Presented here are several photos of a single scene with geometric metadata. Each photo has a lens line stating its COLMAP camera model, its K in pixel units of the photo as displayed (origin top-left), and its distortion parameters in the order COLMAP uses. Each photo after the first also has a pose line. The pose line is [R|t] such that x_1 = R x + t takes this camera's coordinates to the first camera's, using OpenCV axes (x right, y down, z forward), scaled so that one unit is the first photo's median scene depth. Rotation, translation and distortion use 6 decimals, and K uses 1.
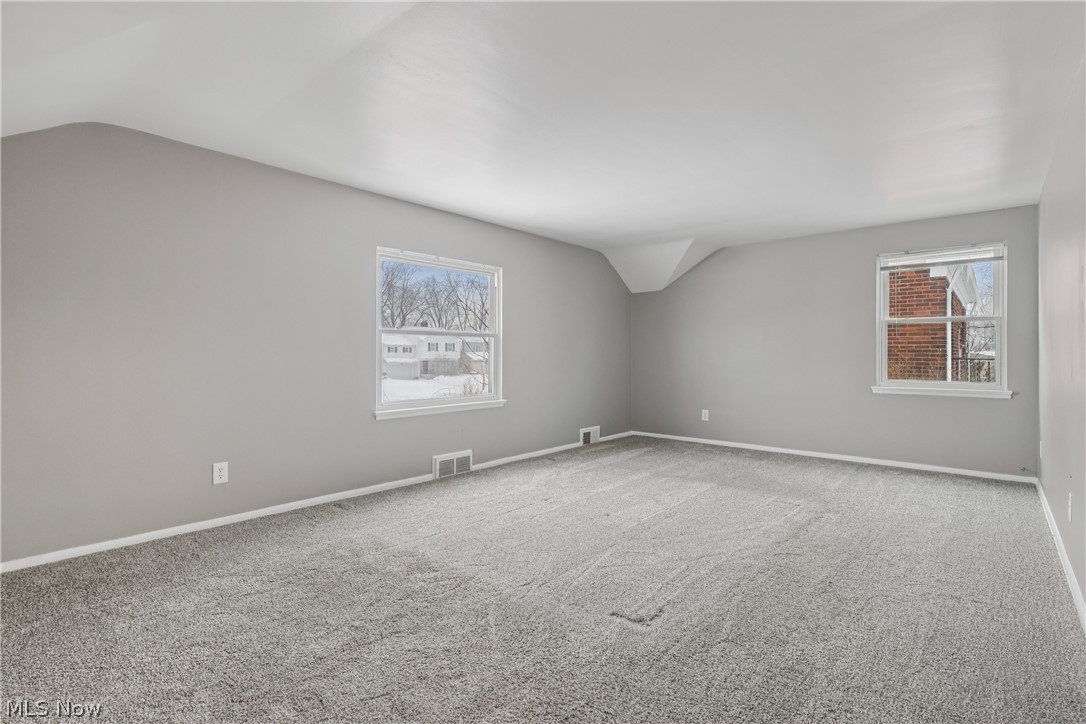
lens RADIAL K [[504.2, 0, 543.0], [0, 504.2, 362.0], [0, 0, 1]] dist [-0.004699, -0.000855]
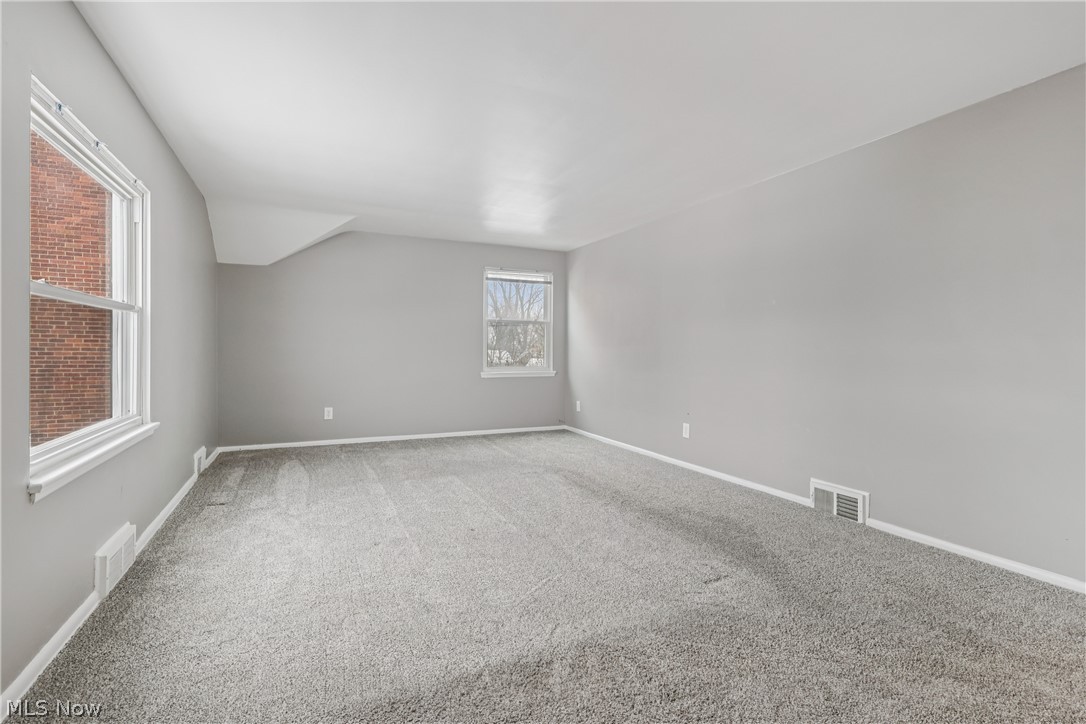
lens RADIAL K [[504.4, 0, 528.1], [0, 504.4, 354.9], [0, 0, 1]] dist [0.001512, -0.000230]
pose [[0.413665, -0.010182, 0.910372, -0.435786], [0.007447, 0.999942, 0.007800, -0.003479], [-0.910399, 0.003553, 0.413717, 0.384549]]
